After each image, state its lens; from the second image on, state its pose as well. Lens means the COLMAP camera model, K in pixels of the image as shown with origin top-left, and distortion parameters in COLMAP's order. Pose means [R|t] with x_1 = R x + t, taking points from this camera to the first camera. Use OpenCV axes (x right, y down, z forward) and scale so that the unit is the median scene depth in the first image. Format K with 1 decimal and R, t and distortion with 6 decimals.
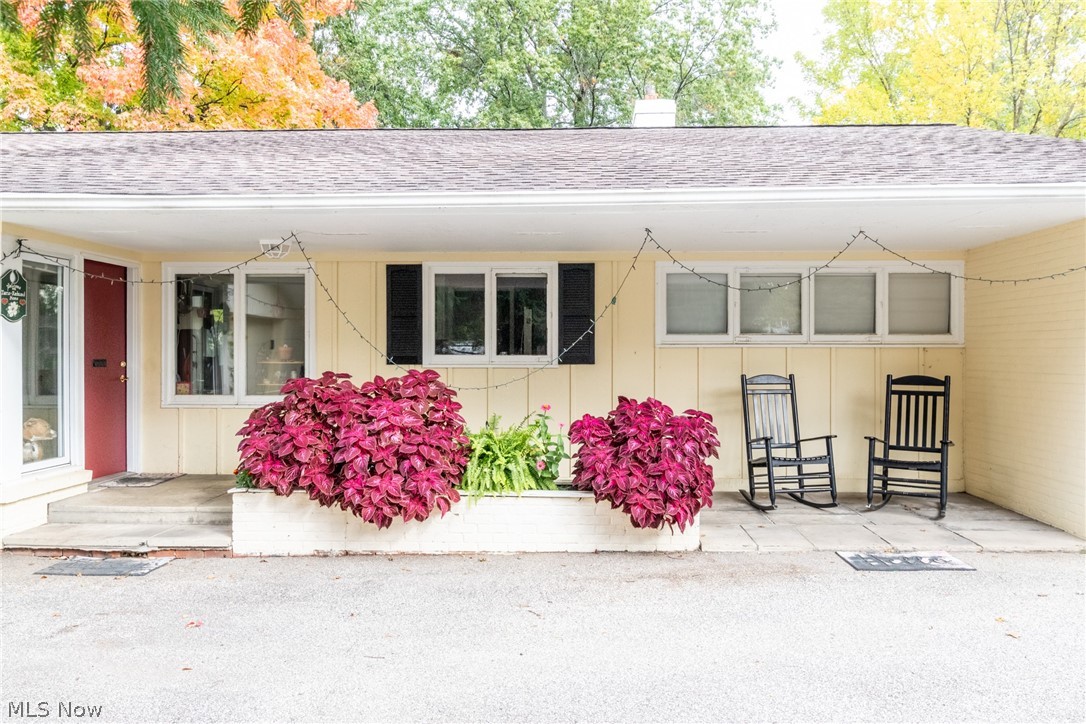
lens RADIAL K [[844.4, 0, 543.0], [0, 844.4, 362.0], [0, 0, 1]] dist [0.006203, 0.002612]
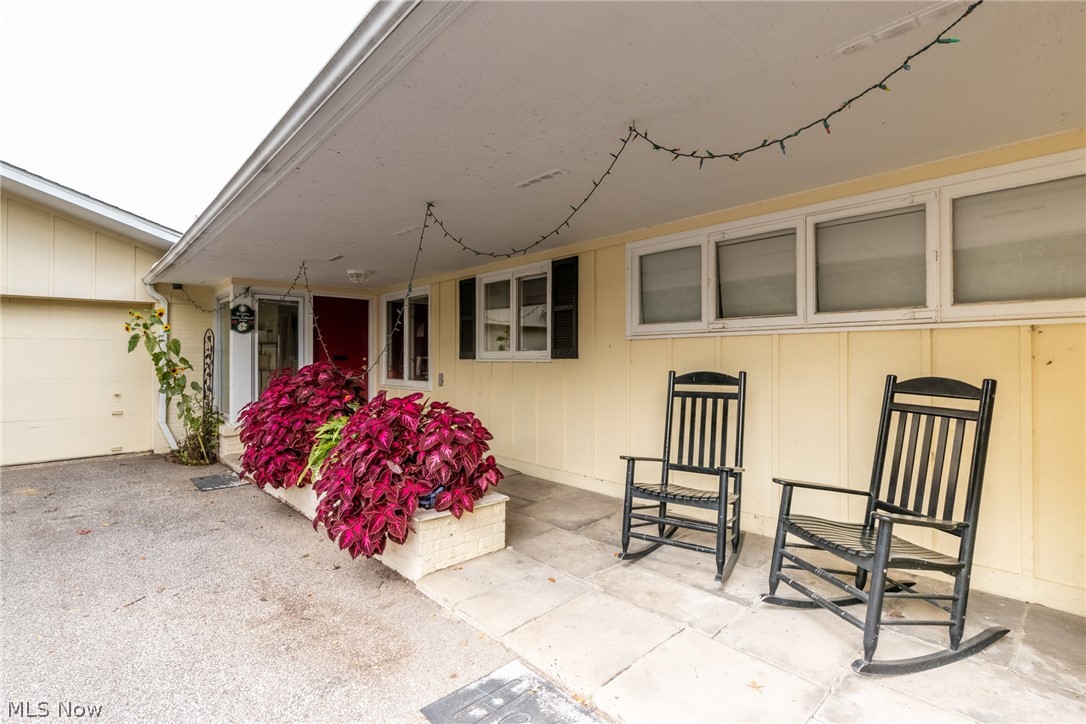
lens RADIAL K [[513.0, 0, 543.0], [0, 513.0, 362.0], [0, 0, 1]] dist [0.001259, -0.000084]
pose [[0.701856, 0.003238, -0.712312, 0.503611], [-0.004495, 0.999990, 0.000117, 0.007498], [0.712305, 0.003119, 0.701863, 0.607008]]
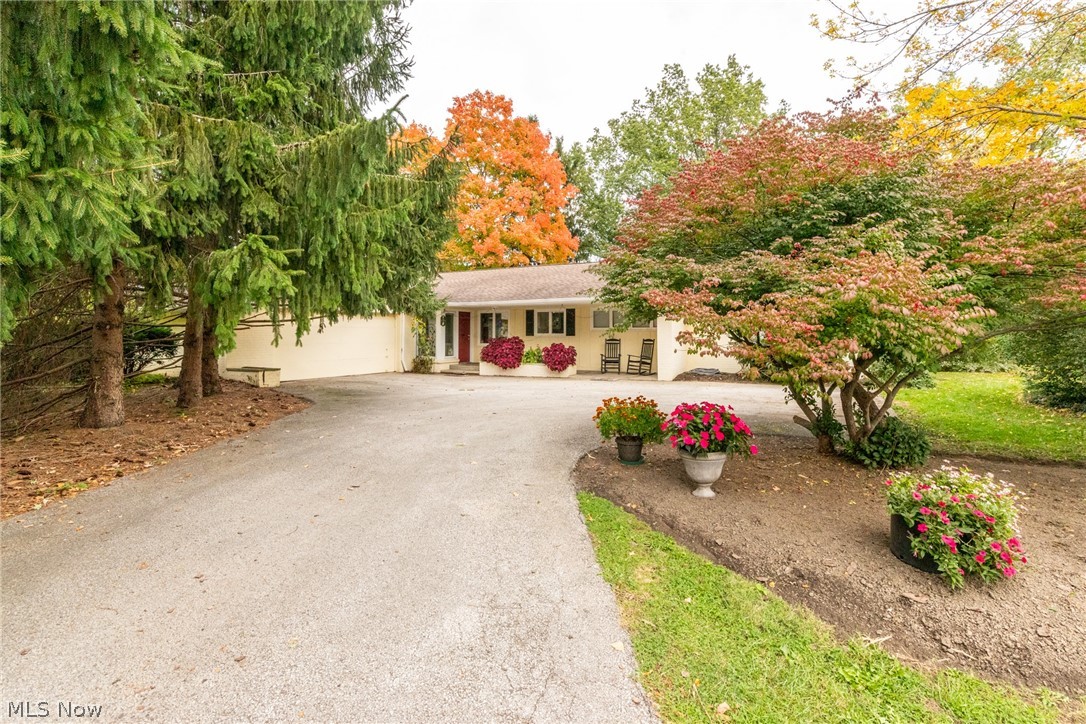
lens RADIAL K [[513.0, 0, 543.0], [0, 513.0, 362.0], [0, 0, 1]] dist [0.001259, -0.000084]
pose [[0.907732, 0.023131, -0.418913, 0.967748], [-0.002488, 0.998758, 0.049757, 0.006435], [0.419544, -0.044123, 0.906662, -1.222019]]
